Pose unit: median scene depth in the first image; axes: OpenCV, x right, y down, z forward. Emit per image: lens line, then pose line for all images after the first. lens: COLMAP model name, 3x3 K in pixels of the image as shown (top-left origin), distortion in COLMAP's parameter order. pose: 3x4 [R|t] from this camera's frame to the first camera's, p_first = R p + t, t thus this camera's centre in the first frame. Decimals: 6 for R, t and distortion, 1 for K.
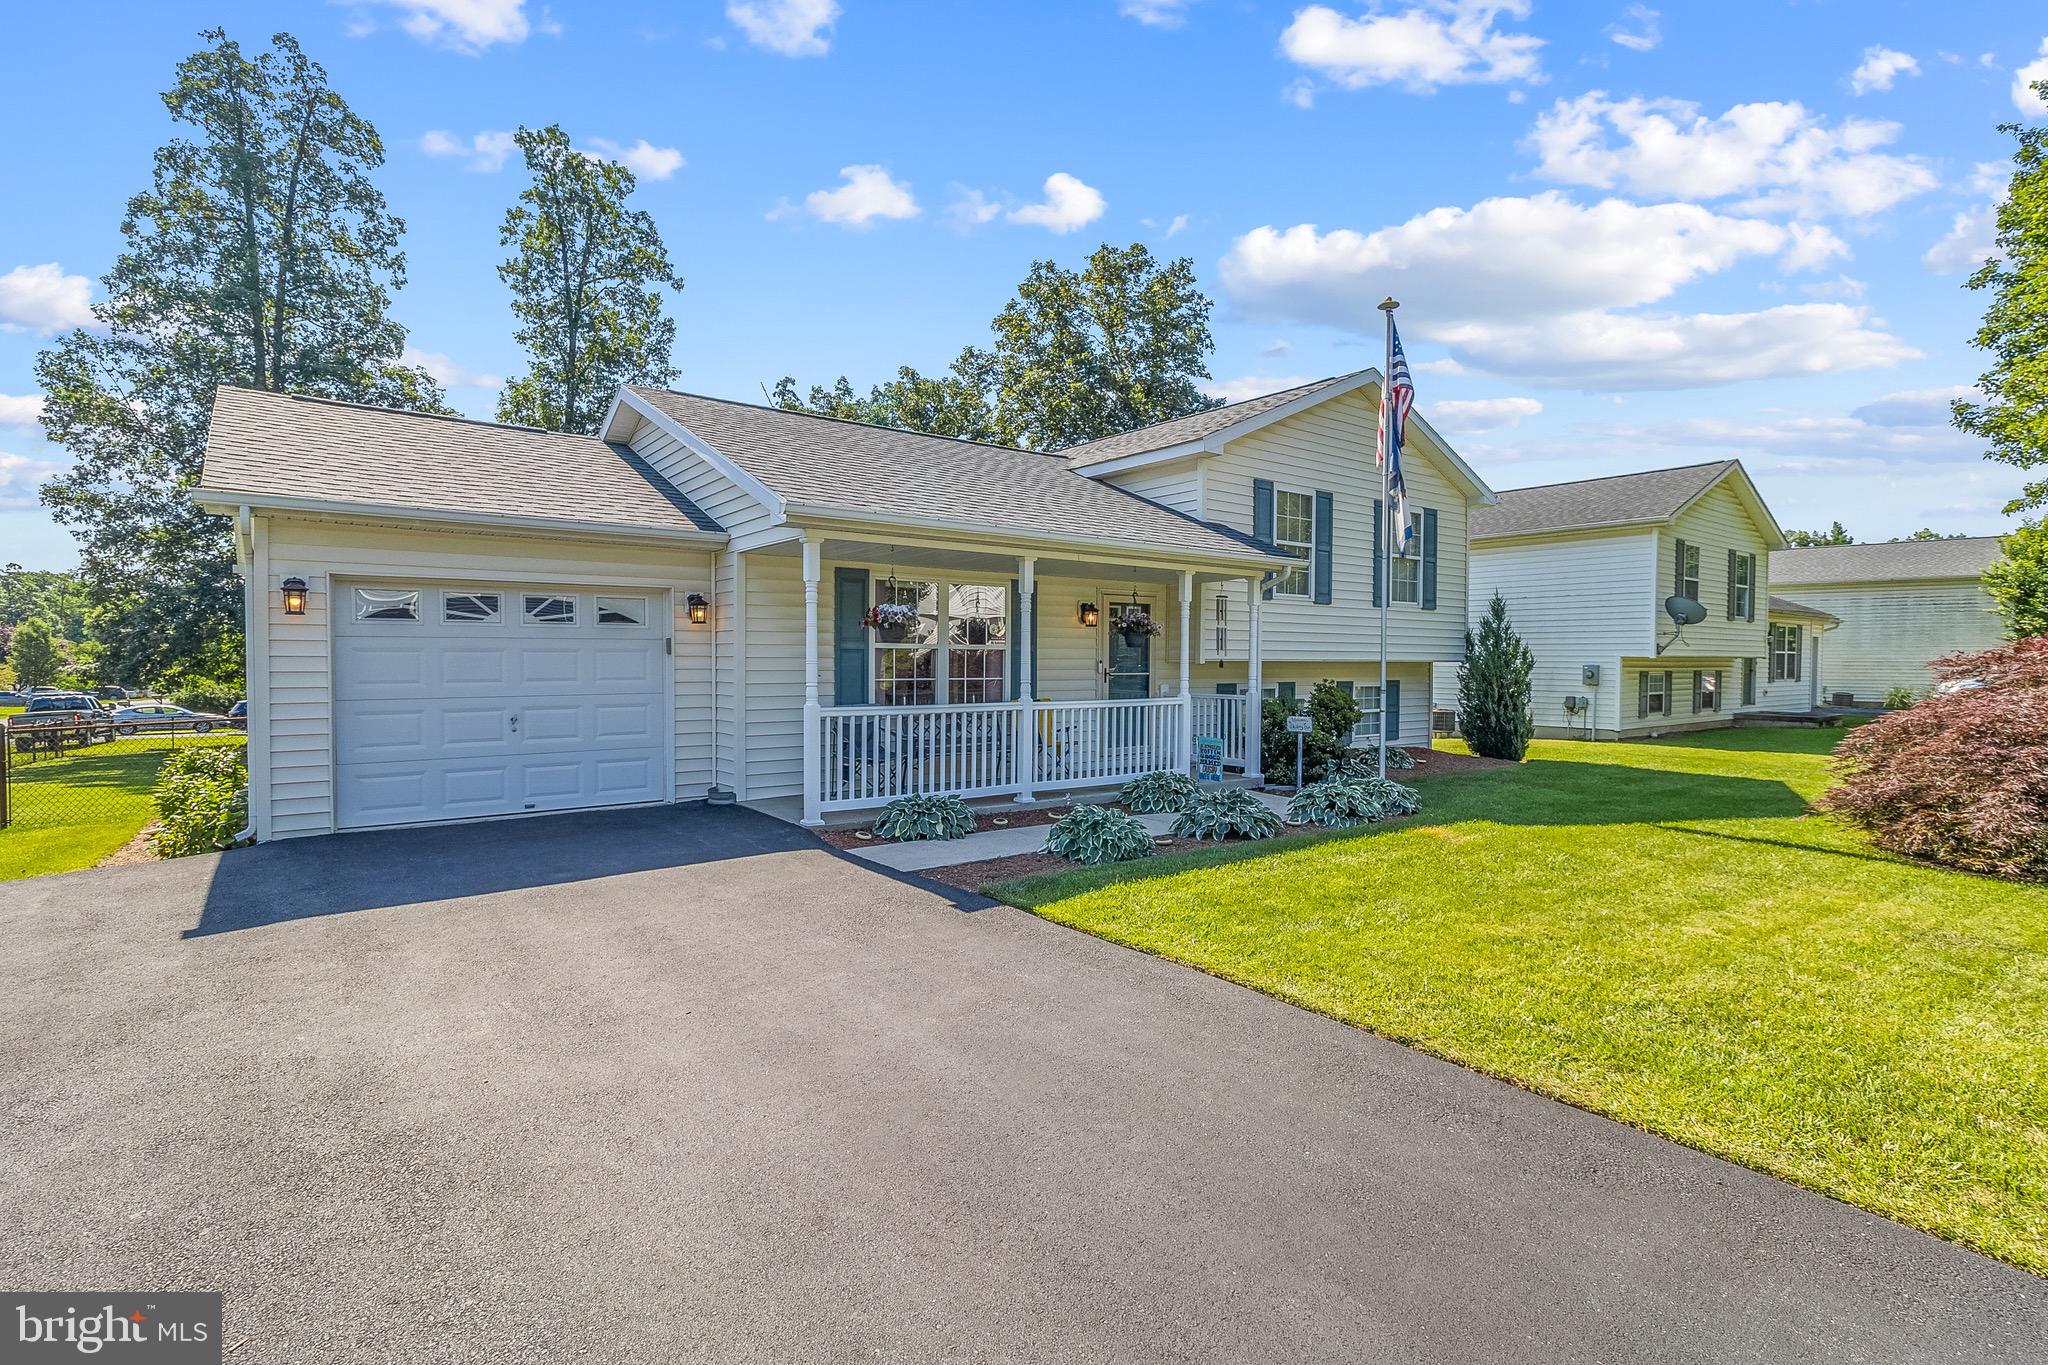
lens RADIAL K [[957.0, 0, 1020.7], [0, 957.0, 715.6], [0, 0, 1]] dist [0.007873, 0.000901]
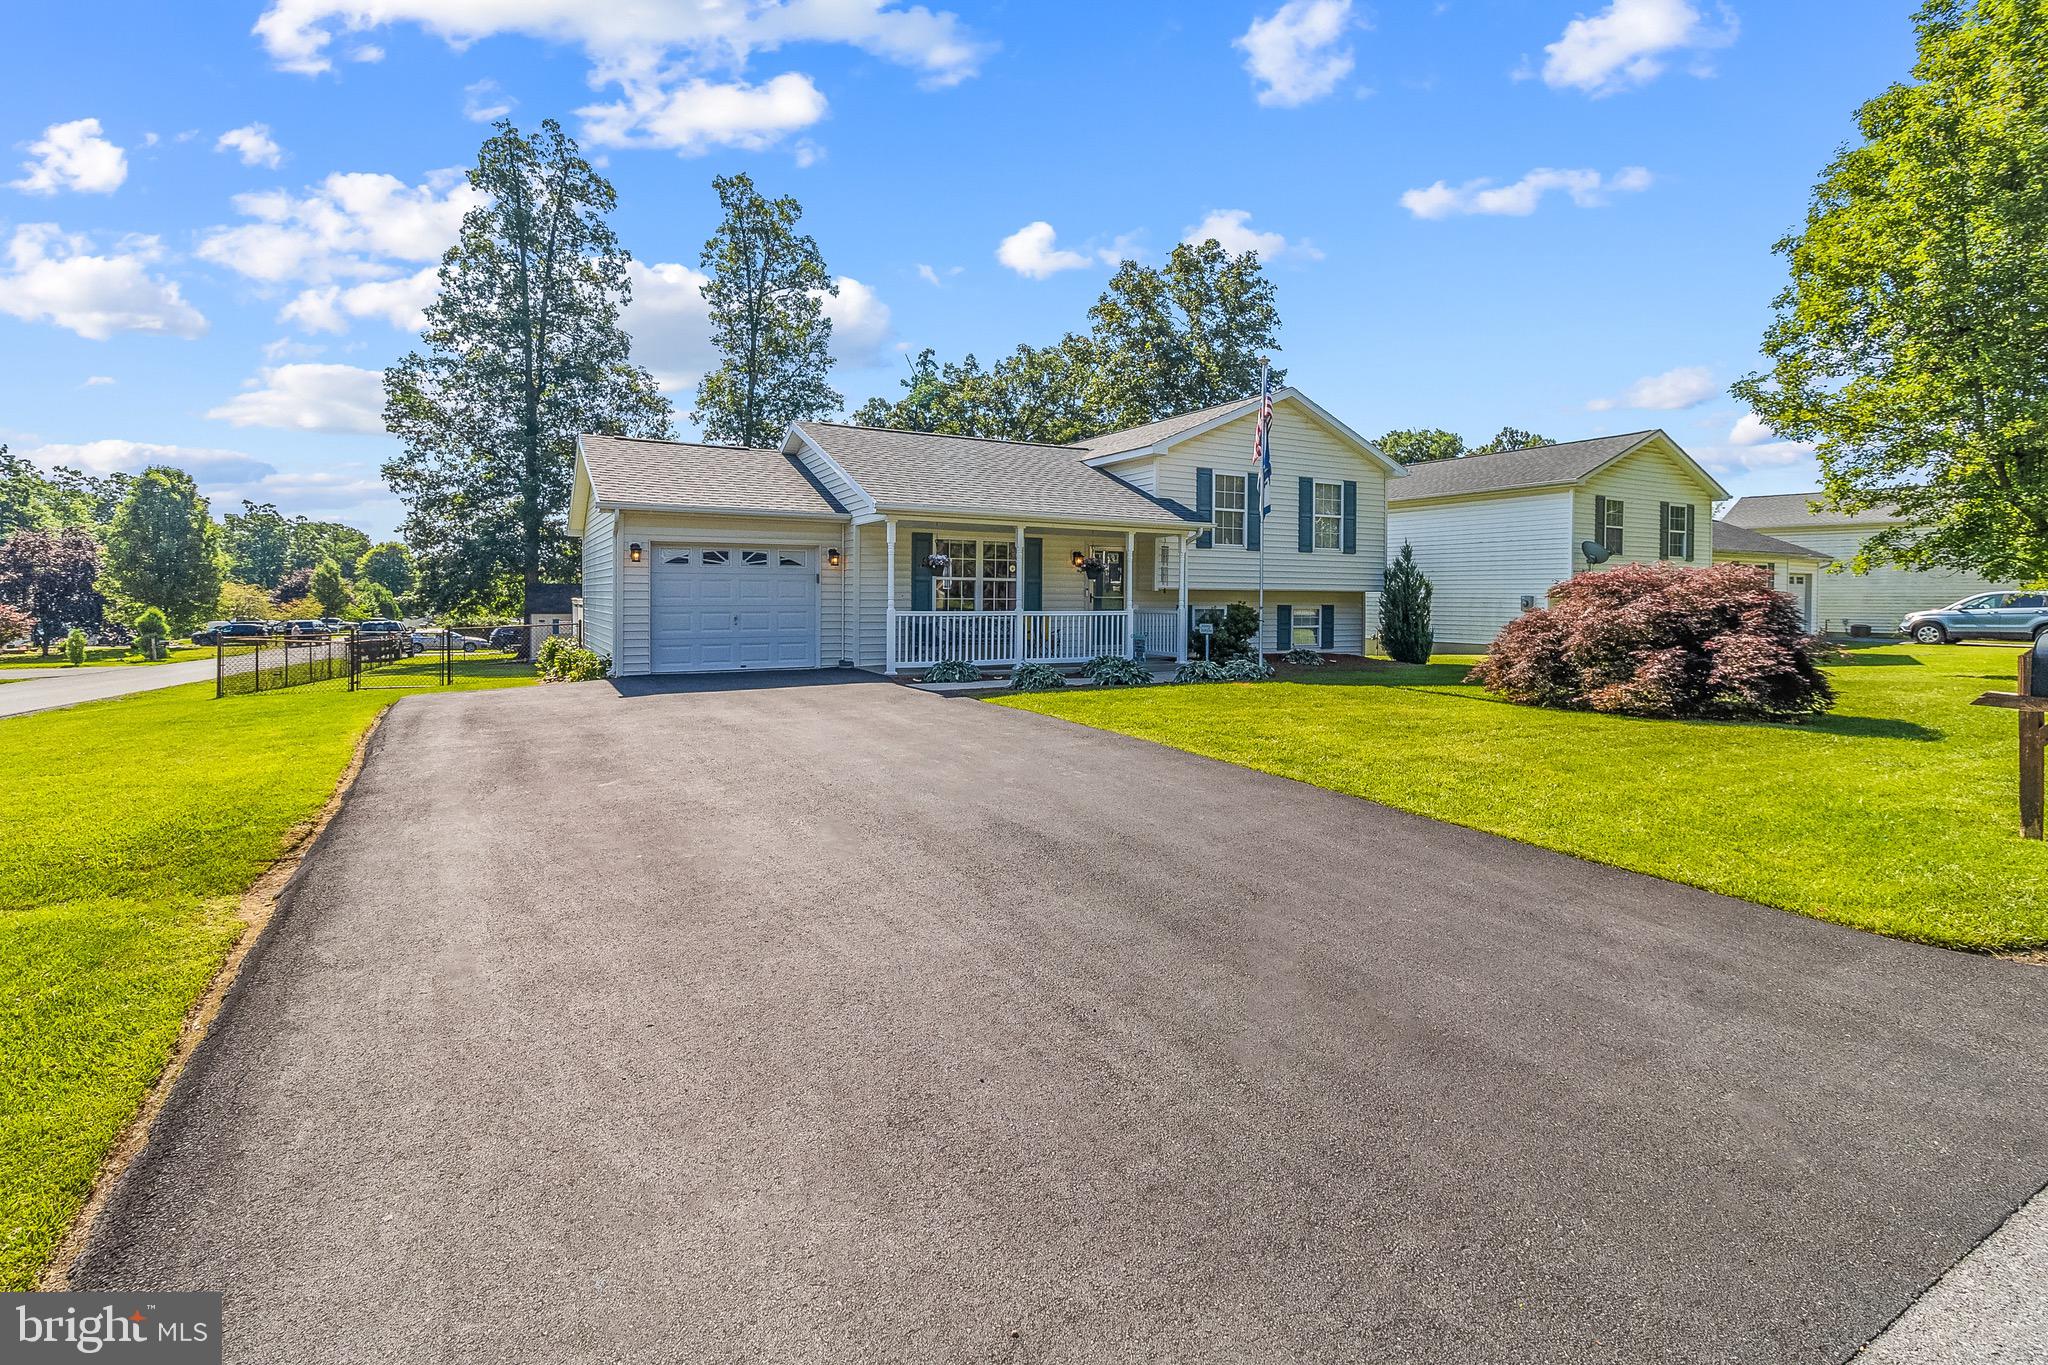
lens RADIAL K [[926.5, 0, 1031.3], [0, 926.5, 651.8], [0, 0, 1]] dist [0.013612, 0.001629]
pose [[0.990779, 0.009511, -0.135152, 0.069035], [-0.009698, 0.999953, -0.000727, 0.016289], [0.135139, 0.002031, 0.990825, -0.173497]]
